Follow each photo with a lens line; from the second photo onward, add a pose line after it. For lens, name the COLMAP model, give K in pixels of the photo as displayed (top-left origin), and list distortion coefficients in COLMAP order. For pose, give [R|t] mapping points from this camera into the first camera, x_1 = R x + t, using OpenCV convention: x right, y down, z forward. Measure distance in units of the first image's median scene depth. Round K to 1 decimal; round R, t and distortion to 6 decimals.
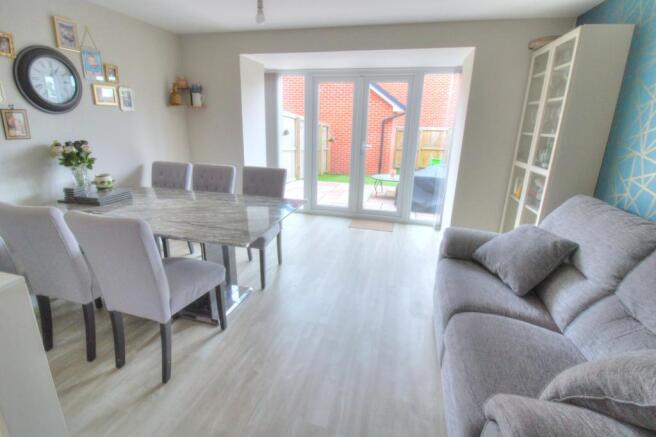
lens RADIAL K [[309.2, 0, 326.8], [0, 309.2, 207.1], [0, 0, 1]] dist [-0.001011, -0.000289]
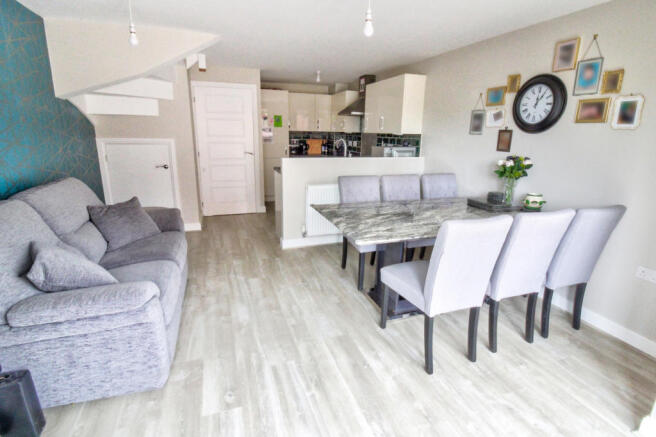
lens RADIAL K [[309.2, 0, 326.8], [0, 309.2, 207.1], [0, 0, 1]] dist [-0.001011, -0.000289]
pose [[-0.829578, 0.102018, -0.548992, 0.419583], [-0.182601, 0.879550, 0.439373, -0.448082], [0.527690, 0.464741, -0.711027, 1.619363]]
